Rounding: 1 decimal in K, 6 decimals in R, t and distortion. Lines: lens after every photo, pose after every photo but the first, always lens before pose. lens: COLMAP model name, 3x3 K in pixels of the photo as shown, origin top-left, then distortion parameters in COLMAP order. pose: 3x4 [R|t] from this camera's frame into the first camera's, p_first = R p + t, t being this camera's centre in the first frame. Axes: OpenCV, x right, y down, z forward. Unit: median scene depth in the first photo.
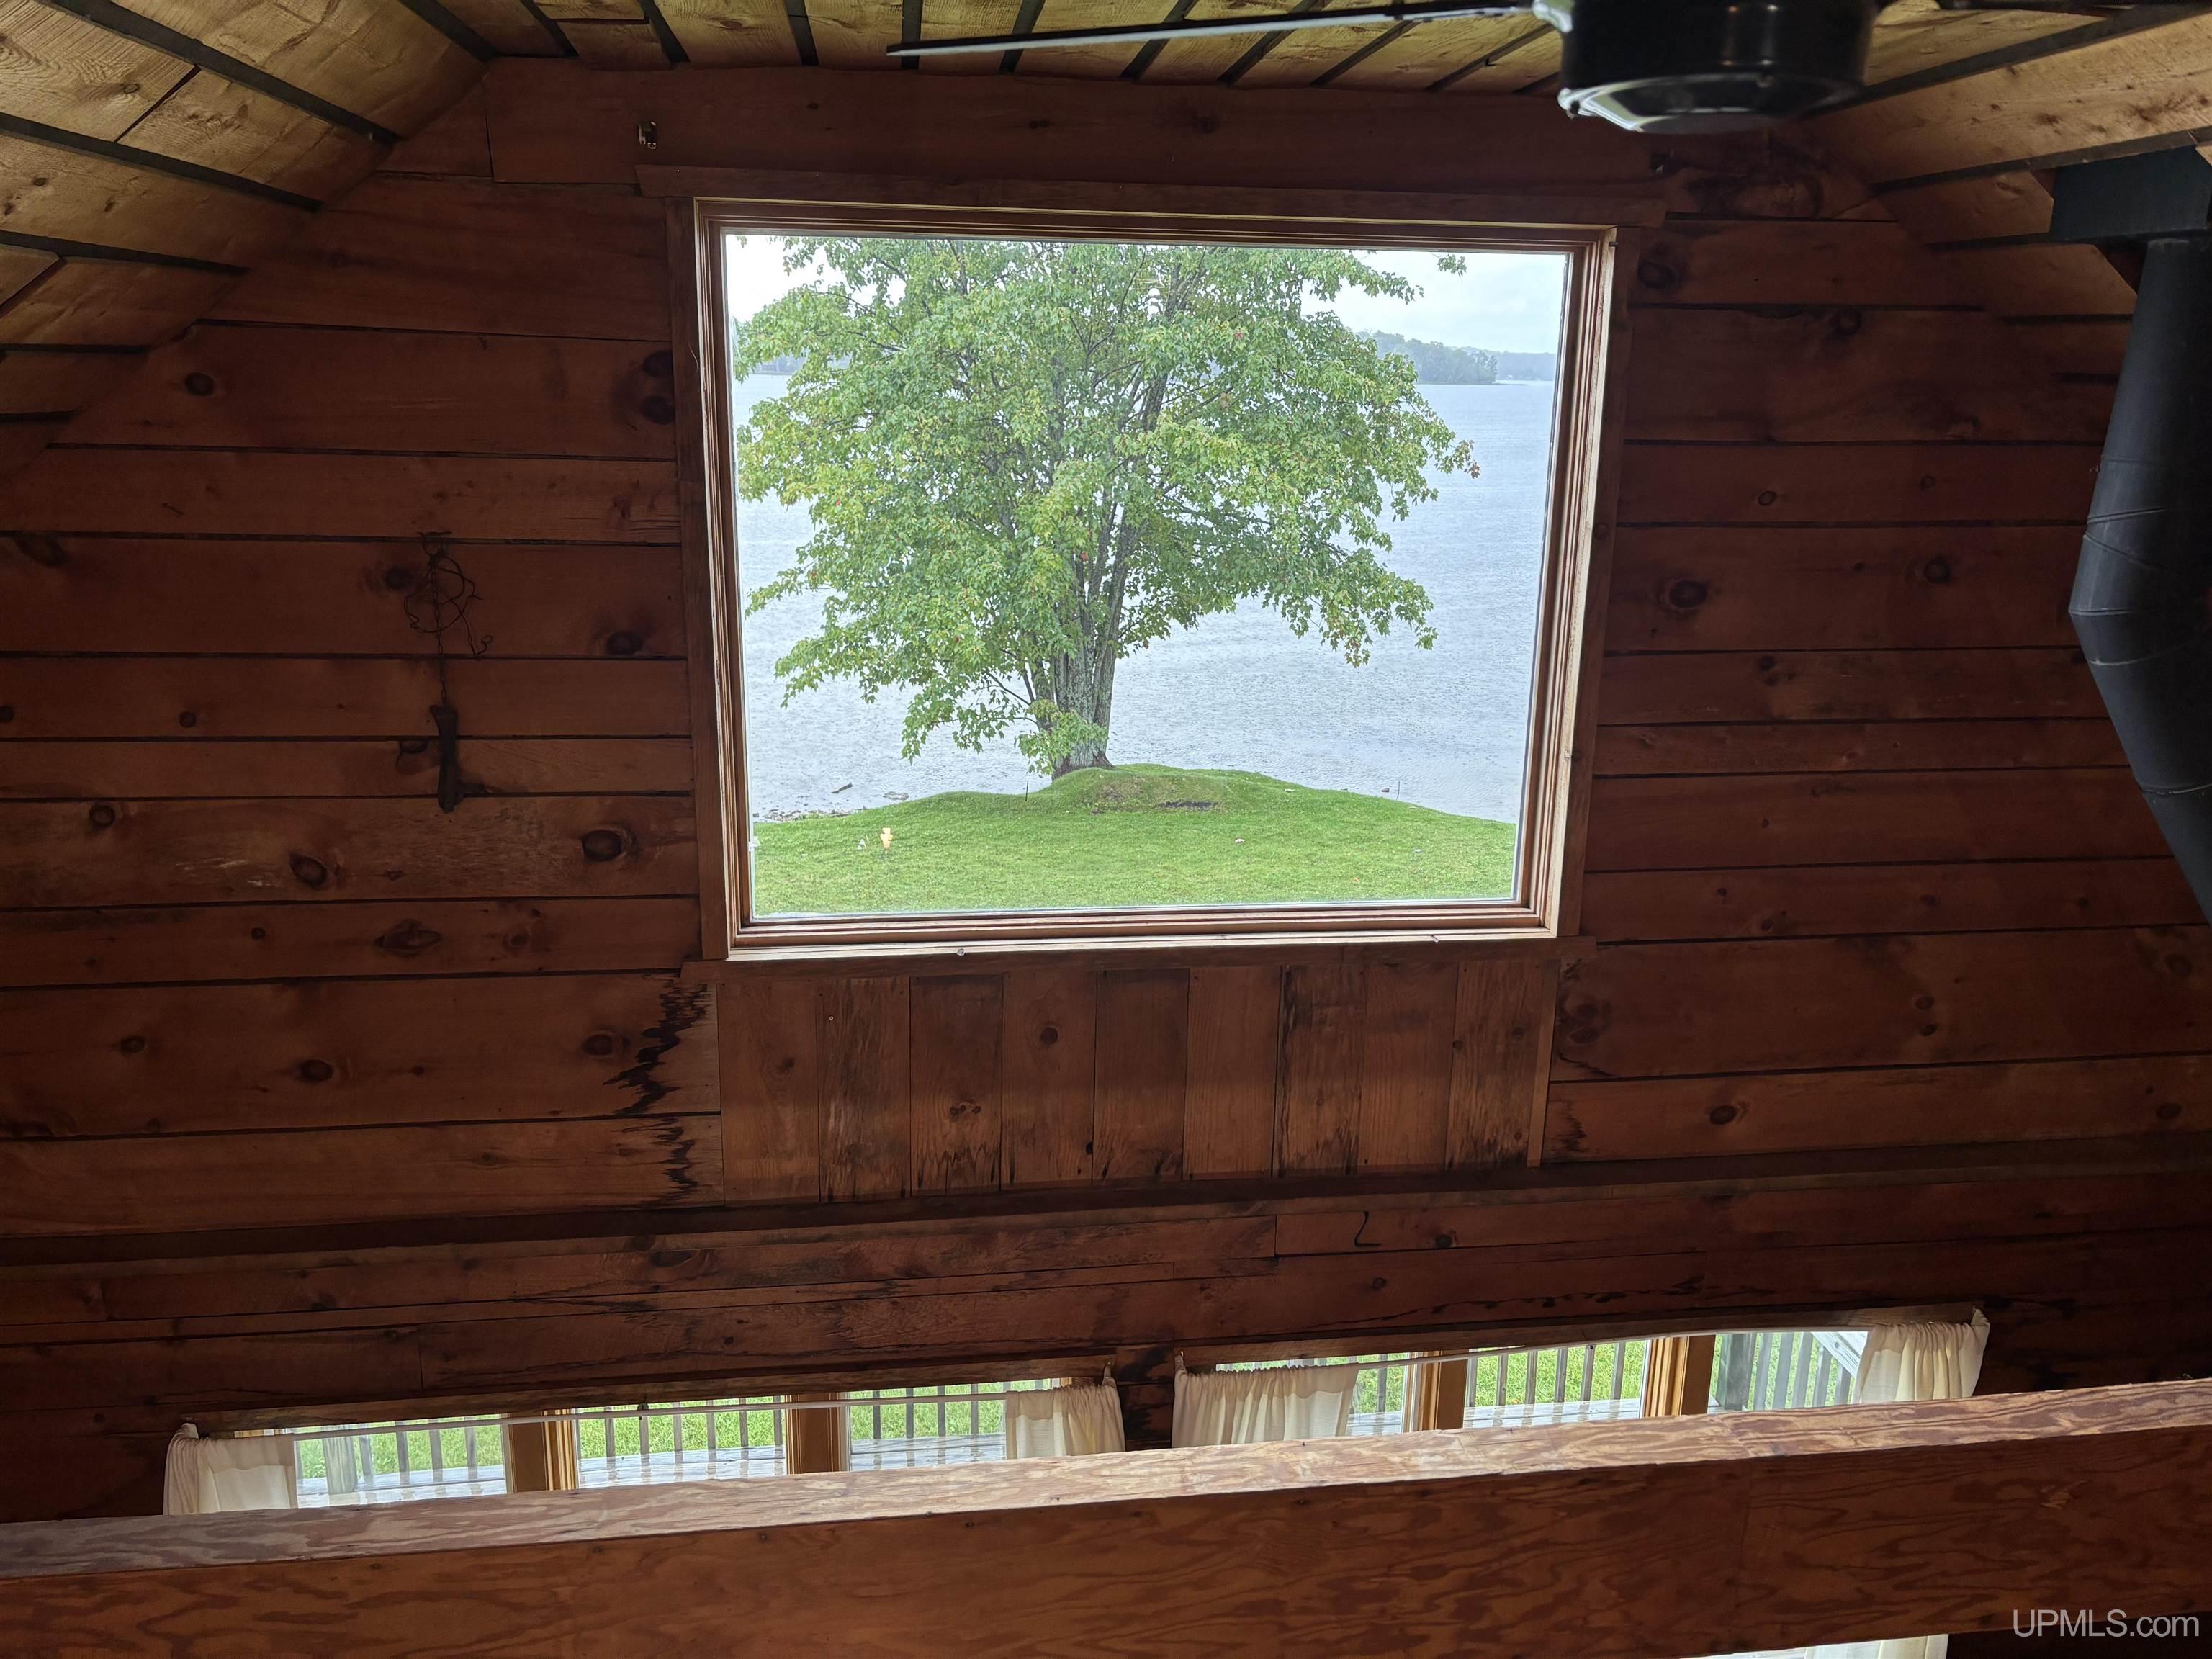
lens RADIAL K [[1689.6, 0, 1105.5], [0, 1689.6, 830.4], [0, 0, 1]] dist [0.028799, -0.019695]
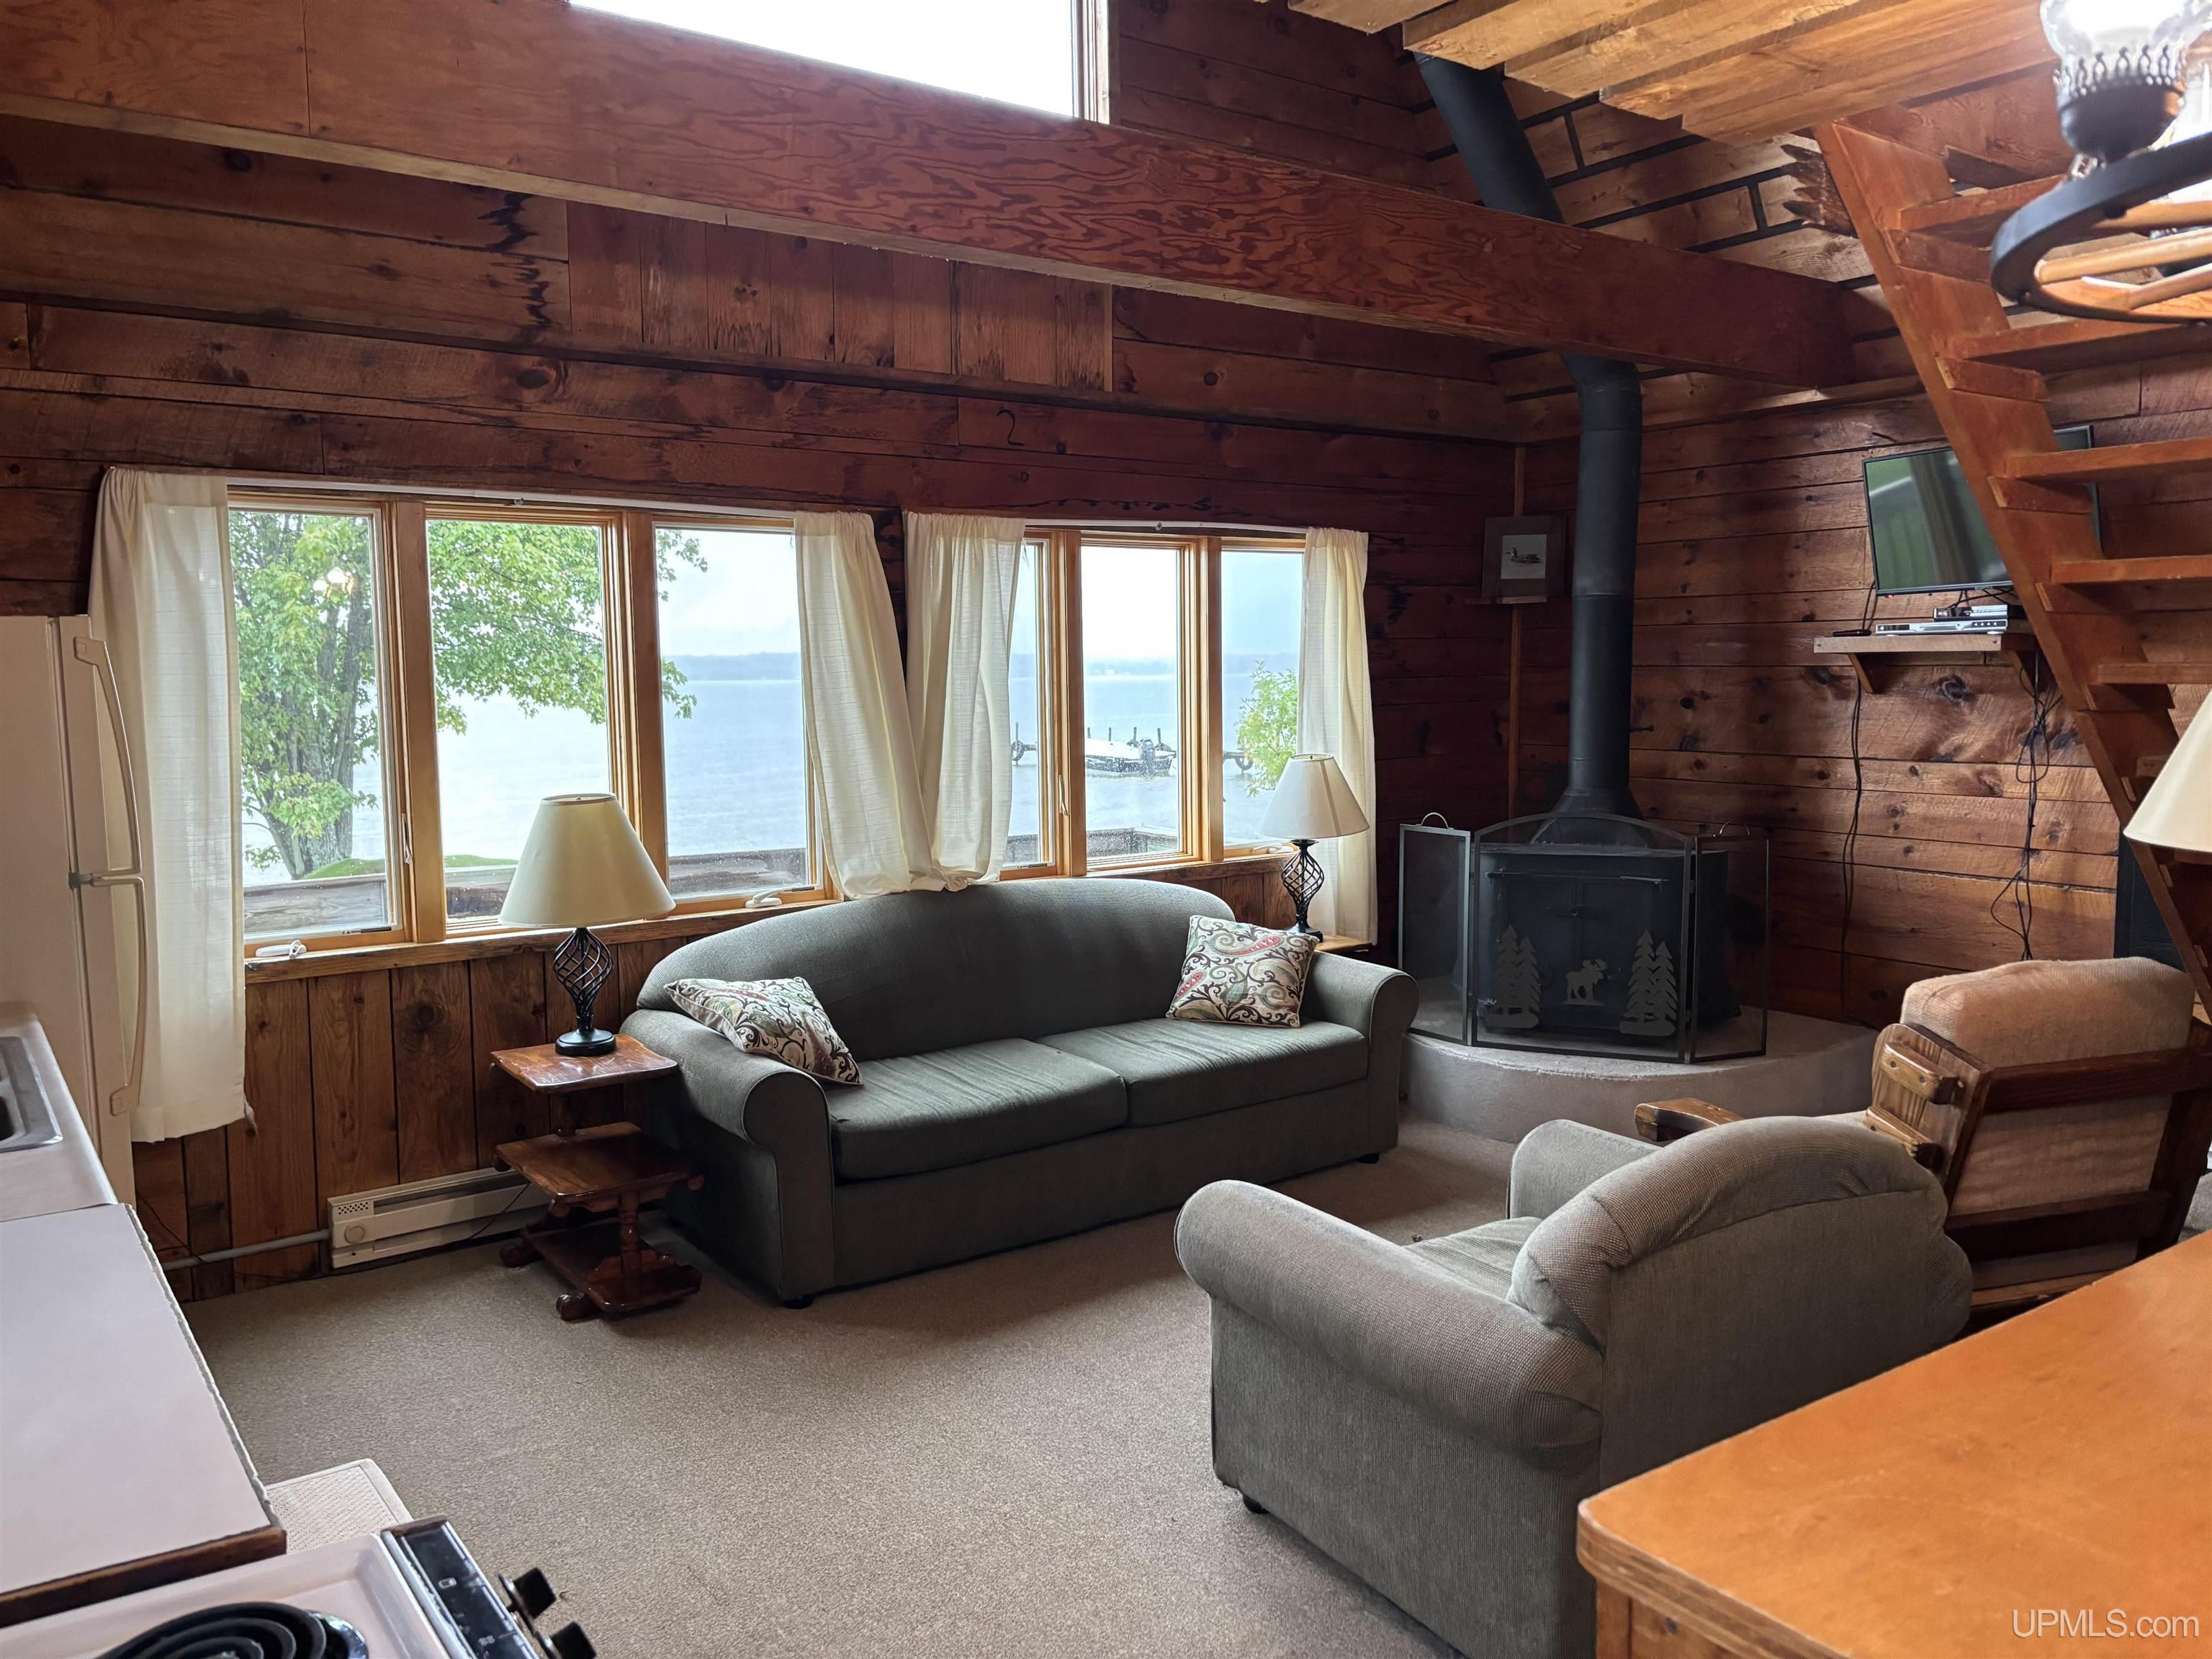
lens RADIAL K [[1689.6, 0, 1104.8], [0, 1689.6, 829.5], [0, 0, 1]] dist [0.028799, -0.019695]
pose [[0.877185, -0.072388, 0.474665, -0.509026], [0.152061, 0.979568, -0.131622, 0.813023], [-0.455438, 0.187635, 0.870270, -0.218847]]
